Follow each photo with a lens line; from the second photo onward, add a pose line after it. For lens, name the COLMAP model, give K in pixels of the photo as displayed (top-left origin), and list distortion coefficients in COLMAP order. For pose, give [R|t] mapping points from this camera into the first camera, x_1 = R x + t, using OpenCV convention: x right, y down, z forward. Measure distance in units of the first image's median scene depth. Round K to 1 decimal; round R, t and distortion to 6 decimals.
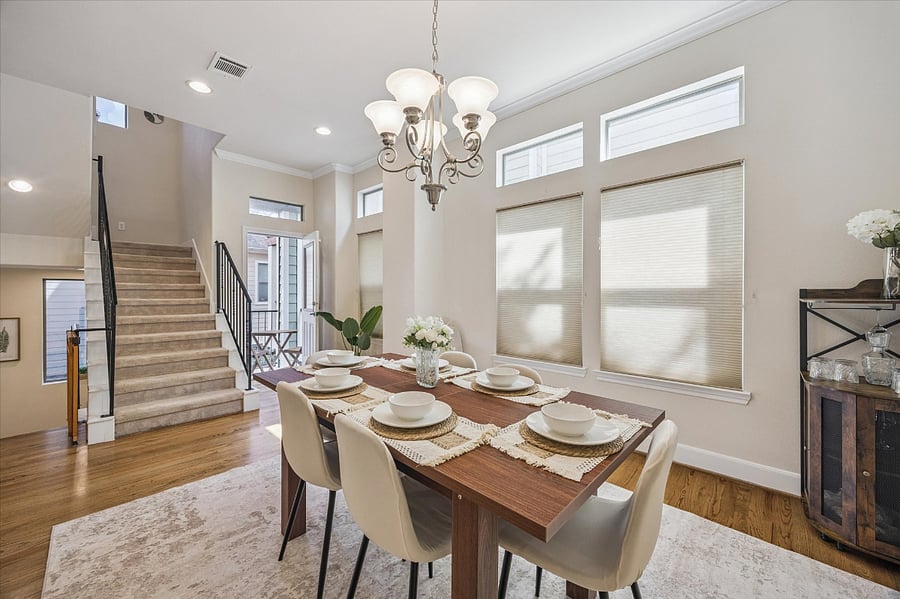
lens RADIAL K [[344.6, 0, 451.3], [0, 344.6, 289.2], [0, 0, 1]] dist [-0.000542, -0.000043]
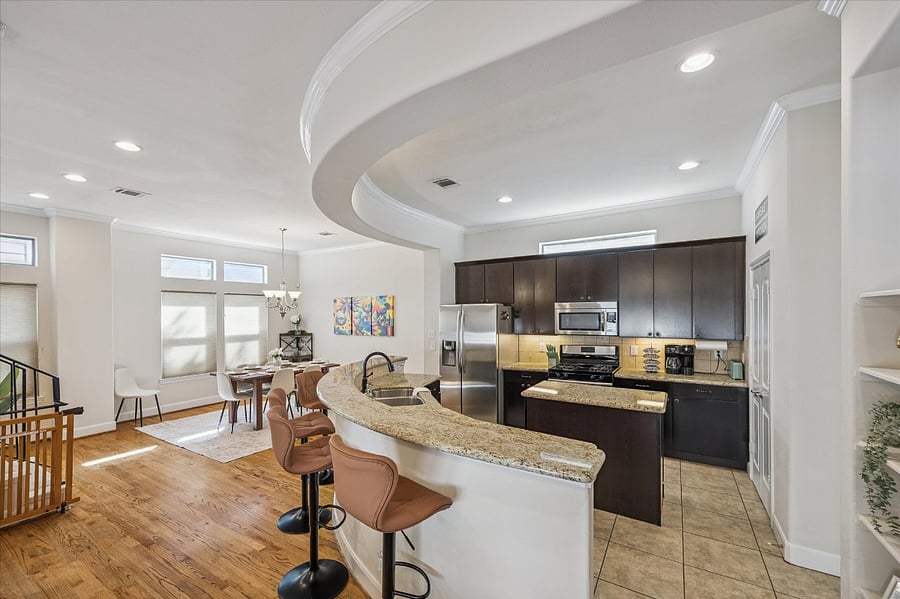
lens RADIAL K [[380.2, 0, 428.0], [0, 380.2, 314.5], [0, 0, 1]] dist [-0.001894, -0.000121]
pose [[-0.182611, -0.001951, 0.983183, -2.351222], [-0.003158, 0.999994, 0.001398, -0.154860], [-0.983180, -0.002849, -0.182616, 0.117328]]
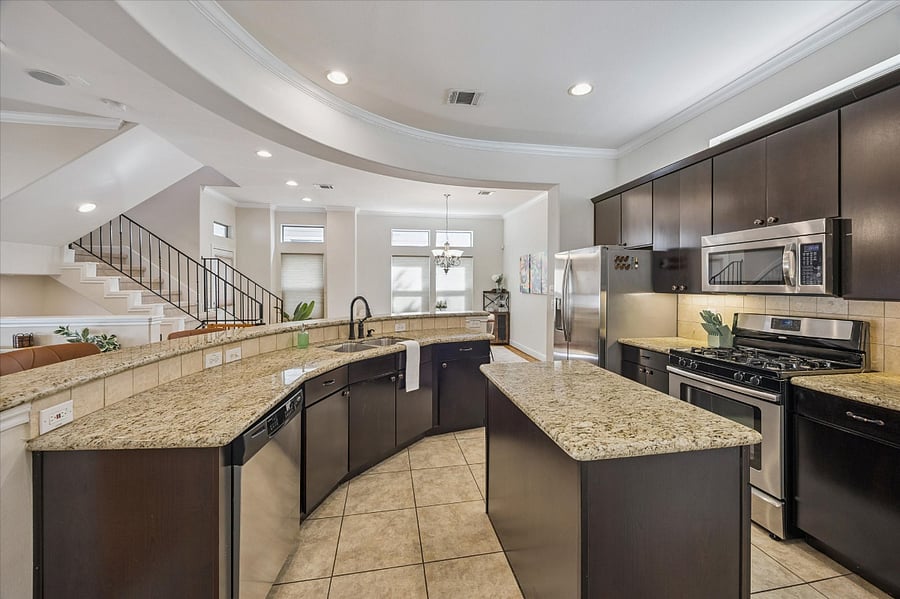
lens RADIAL K [[344.6, 0, 451.3], [0, 344.6, 289.2], [0, 0, 1]] dist [-0.000542, -0.000043]
pose [[0.589191, -0.013848, 0.807875, -1.831418], [-0.008197, 0.999699, 0.023114, -0.082118], [-0.807952, -0.020241, 0.588900, -0.811875]]
